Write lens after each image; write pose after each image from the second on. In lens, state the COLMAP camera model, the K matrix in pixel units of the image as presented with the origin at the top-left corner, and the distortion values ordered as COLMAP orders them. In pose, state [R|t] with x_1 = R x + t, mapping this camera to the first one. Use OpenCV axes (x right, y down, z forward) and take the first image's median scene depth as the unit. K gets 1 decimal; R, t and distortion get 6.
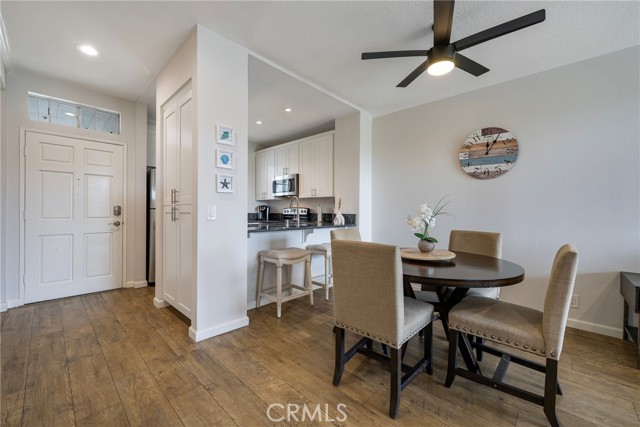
lens RADIAL K [[258.5, 0, 320.2], [0, 258.5, 214.2], [0, 0, 1]] dist [-0.000199, 0.000127]
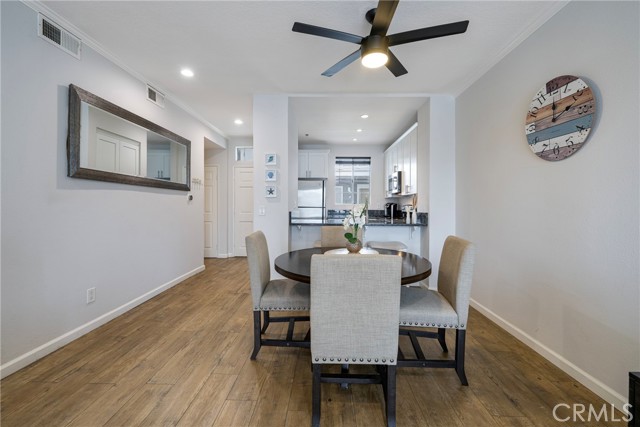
lens RADIAL K [[258.5, 0, 320.1], [0, 258.5, 207.0], [0, 0, 1]] dist [-0.000199, 0.000127]
pose [[0.673759, -0.000922, -0.738951, 0.706449], [-0.007252, 0.999943, -0.007860, -0.012744], [0.738916, 0.010655, 0.673713, 0.149681]]
